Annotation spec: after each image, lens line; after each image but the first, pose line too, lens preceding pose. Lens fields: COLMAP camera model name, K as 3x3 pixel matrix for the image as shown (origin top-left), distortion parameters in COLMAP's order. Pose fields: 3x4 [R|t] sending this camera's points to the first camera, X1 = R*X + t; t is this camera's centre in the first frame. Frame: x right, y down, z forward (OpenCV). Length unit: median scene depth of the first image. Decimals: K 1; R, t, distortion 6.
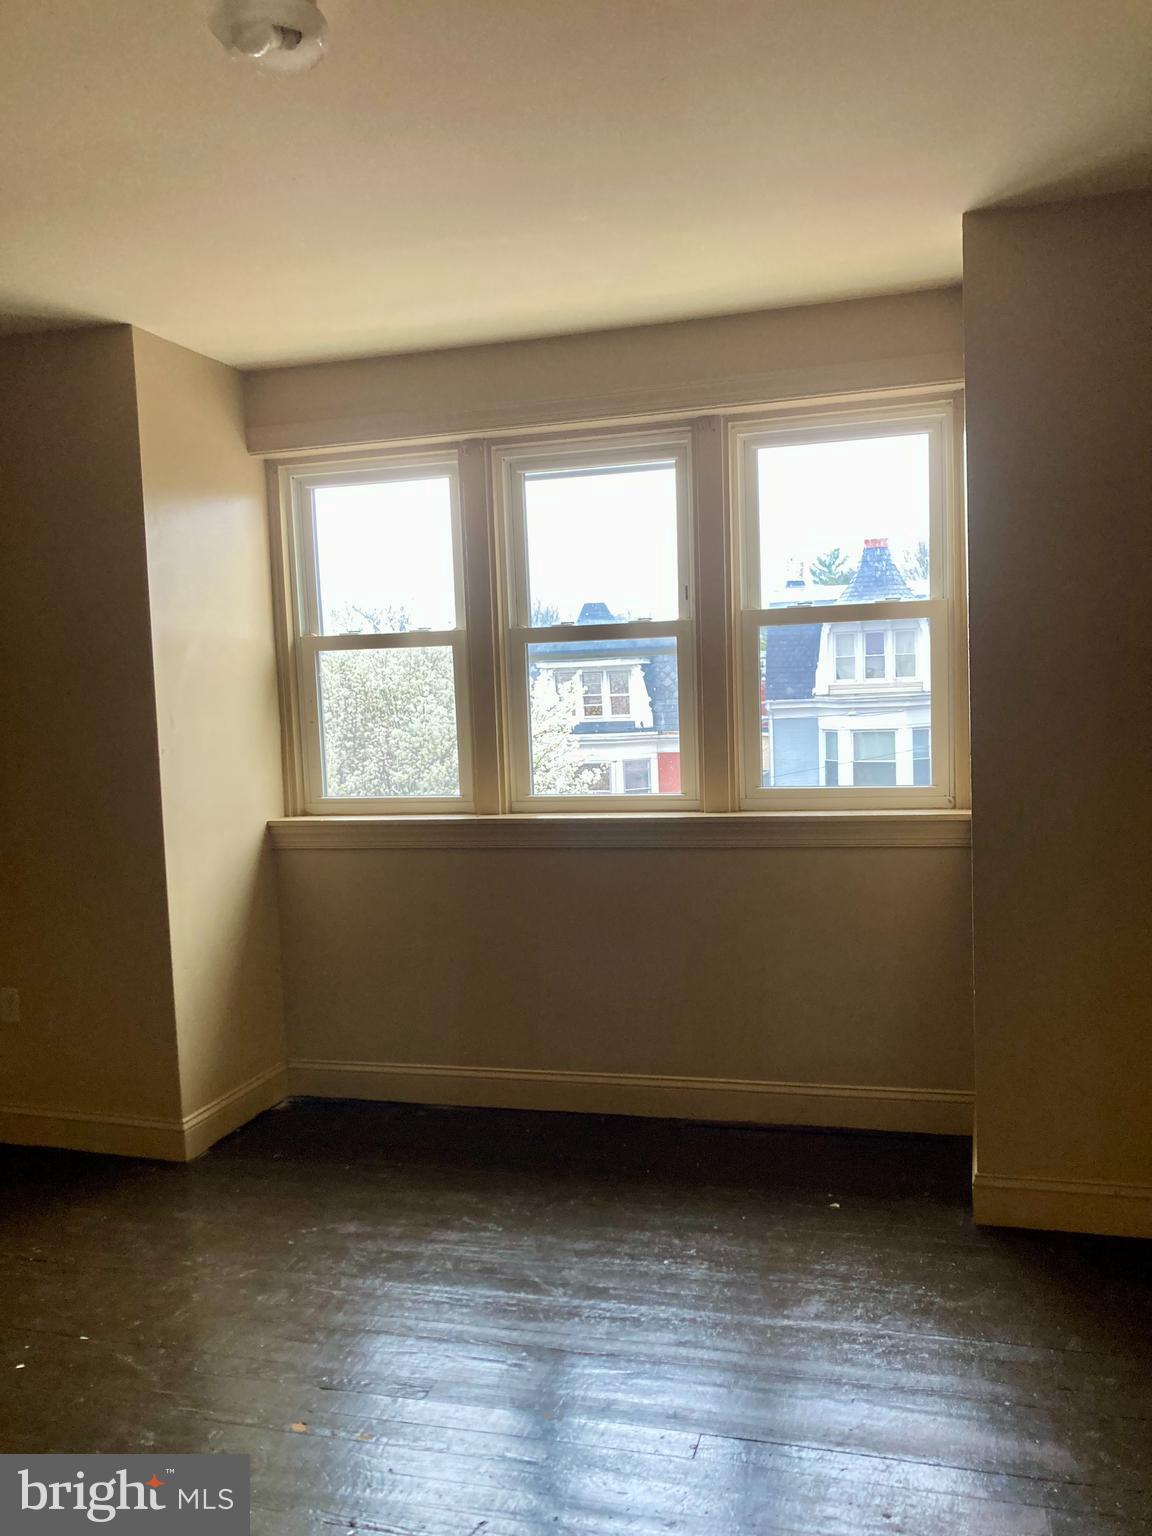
lens RADIAL K [[1261.1, 0, 595.8], [0, 1261.1, 794.1], [0, 0, 1]] dist [0.057906, -0.091582]
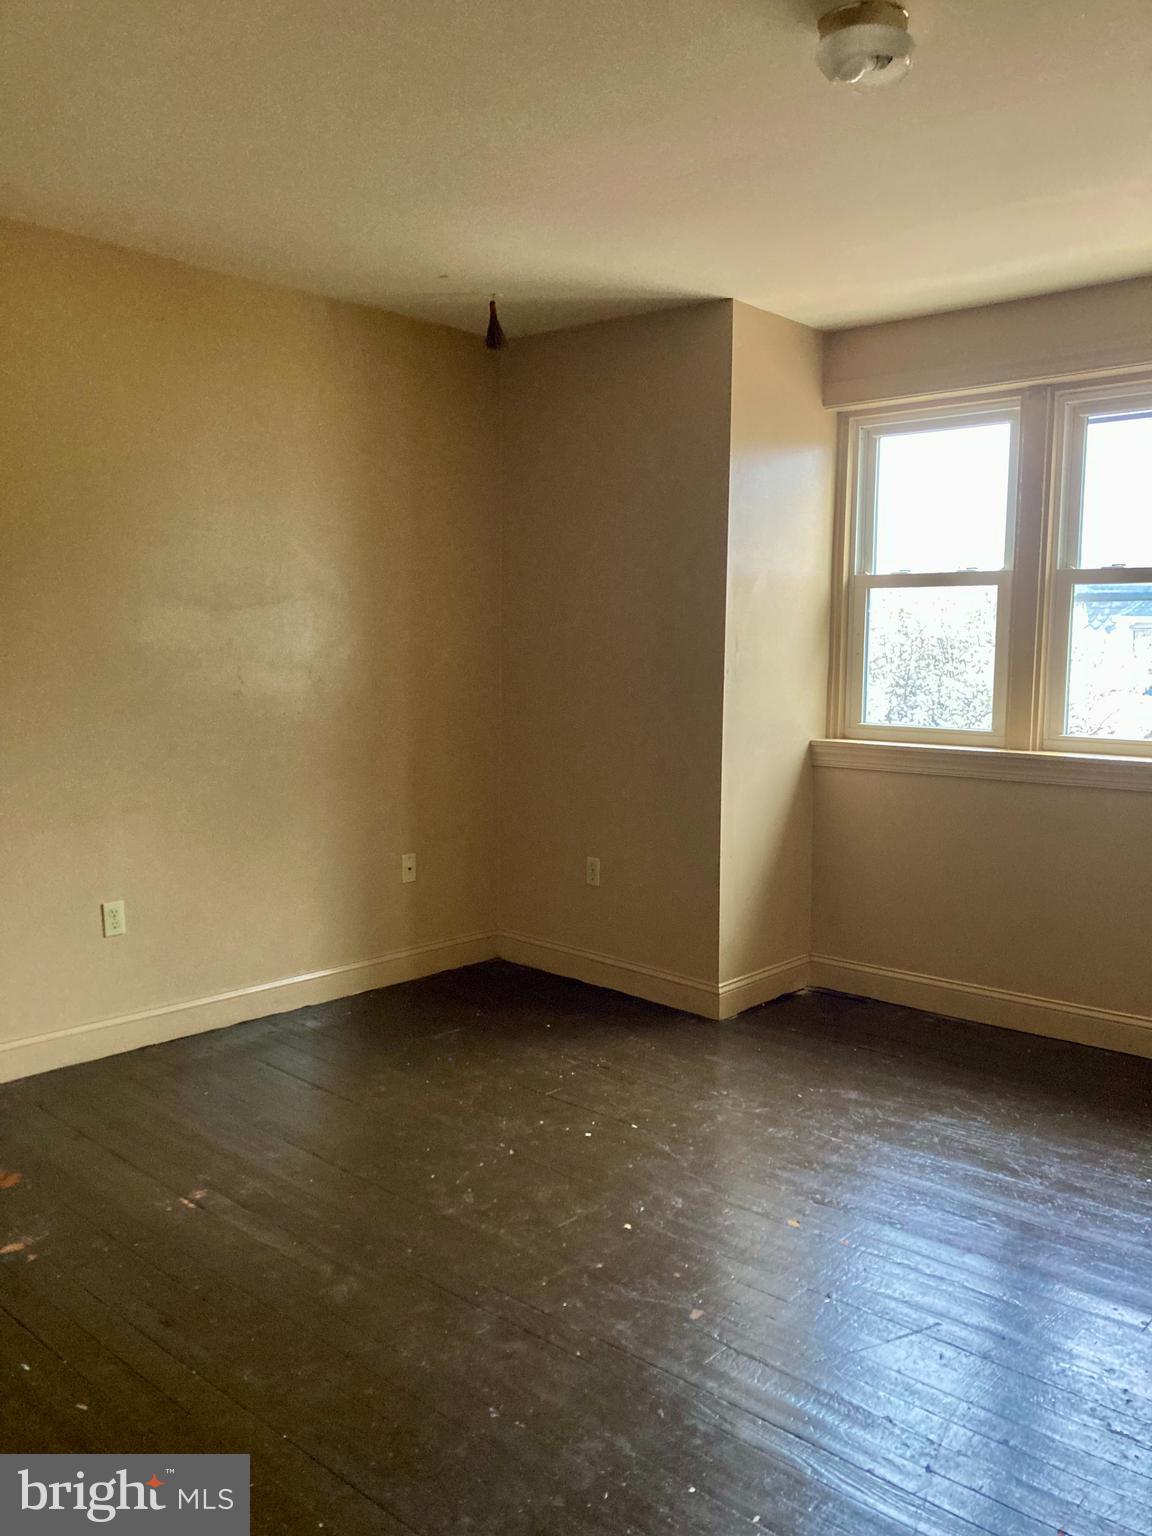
lens RADIAL K [[1261.1, 0, 595.8], [0, 1261.1, 794.1], [0, 0, 1]] dist [0.057906, -0.091582]
pose [[0.907543, 0.091409, -0.409891, 0.034519], [-0.074575, 0.995590, 0.056906, 0.021467], [0.413285, -0.021077, 0.910358, -0.108747]]
